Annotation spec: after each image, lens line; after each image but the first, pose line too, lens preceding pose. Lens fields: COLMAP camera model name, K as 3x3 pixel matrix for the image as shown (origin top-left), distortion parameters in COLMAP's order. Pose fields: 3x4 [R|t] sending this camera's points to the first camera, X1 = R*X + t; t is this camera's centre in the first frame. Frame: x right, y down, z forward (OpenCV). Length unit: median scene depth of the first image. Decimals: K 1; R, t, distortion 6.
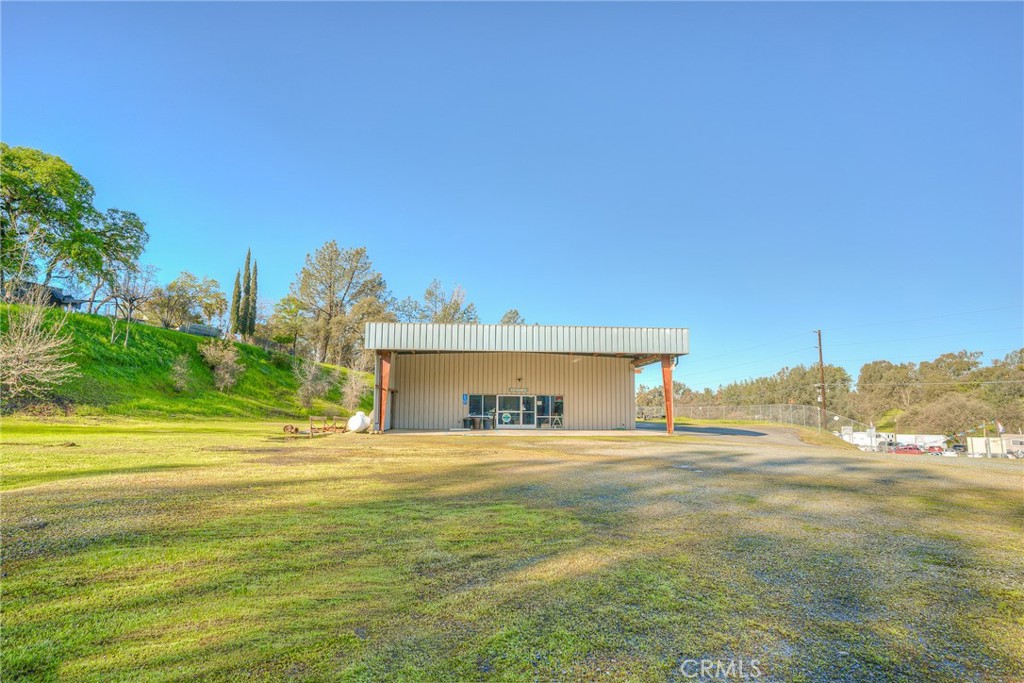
lens RADIAL K [[540.6, 0, 510.6], [0, 540.6, 339.3], [0, 0, 1]] dist [-0.060047, 0.035839]
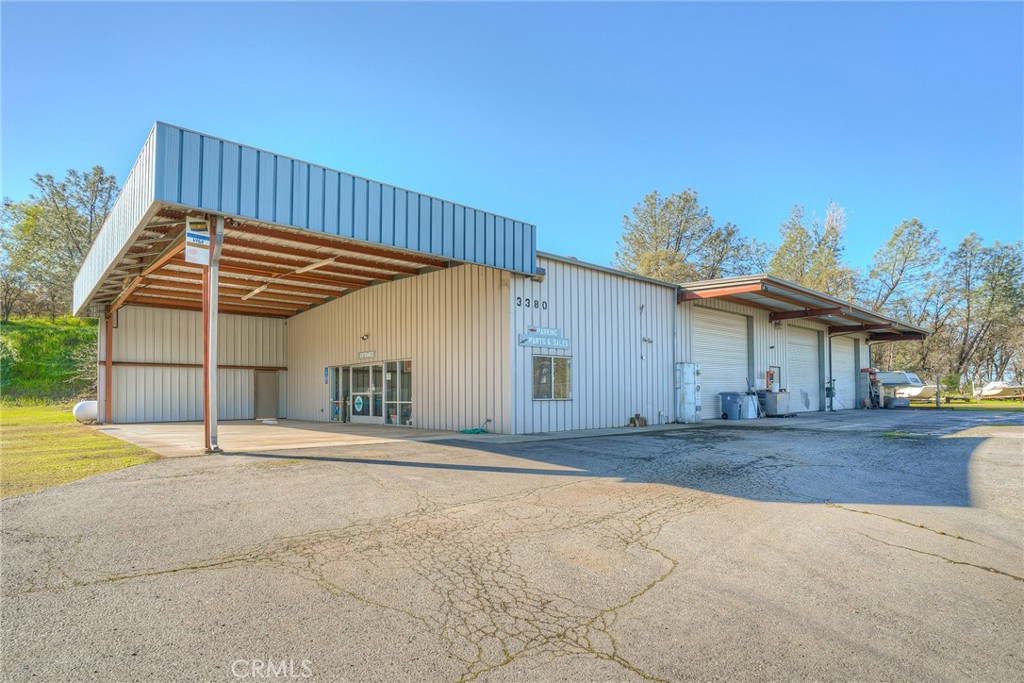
lens RADIAL K [[554.9, 0, 511.3], [0, 554.9, 387.3], [0, 0, 1]] dist [-0.059299, 0.037933]
pose [[0.609419, -0.025541, -0.792437, 0.545961], [0.117290, 0.991388, 0.058248, 0.108722], [0.784125, -0.128442, 0.607166, 0.745265]]
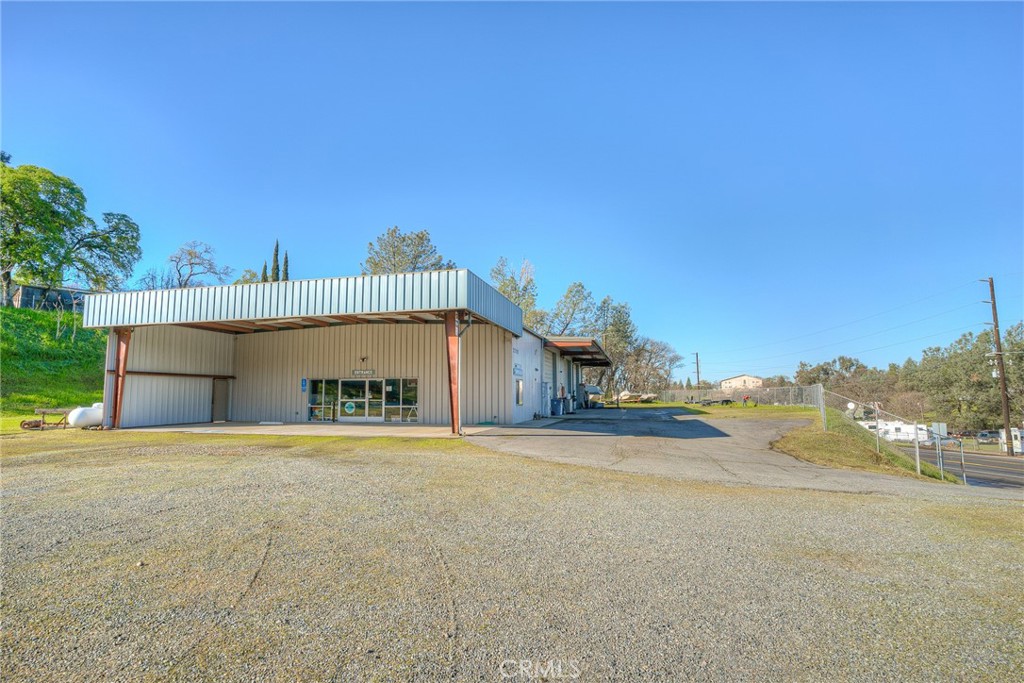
lens RADIAL K [[540.6, 0, 510.6], [0, 540.6, 339.3], [0, 0, 1]] dist [-0.060047, 0.035839]
pose [[0.951403, -0.046274, -0.304453, 0.446392], [0.054642, 0.998325, 0.019019, 0.041589], [0.303063, -0.034731, 0.952337, 0.314063]]
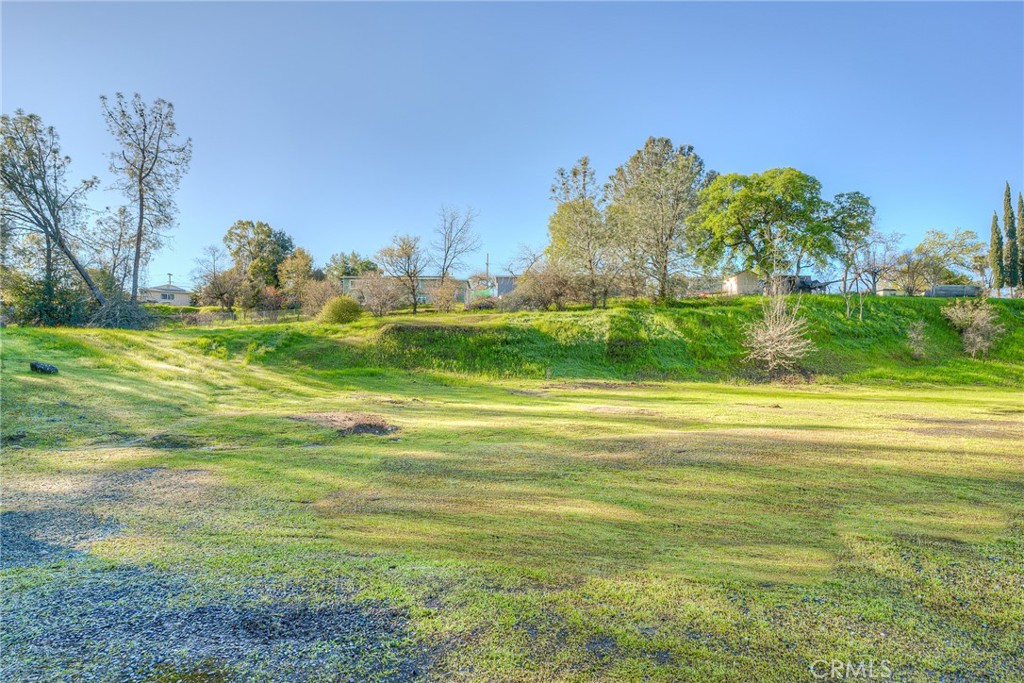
lens RADIAL K [[540.6, 0, 510.6], [0, 540.6, 339.3], [0, 0, 1]] dist [-0.060047, 0.035839]
pose [[0.286578, -0.073587, -0.955227, 0.096340], [0.129207, 0.990906, -0.037572, 0.002067], [0.949304, -0.112655, 0.293479, 0.013731]]
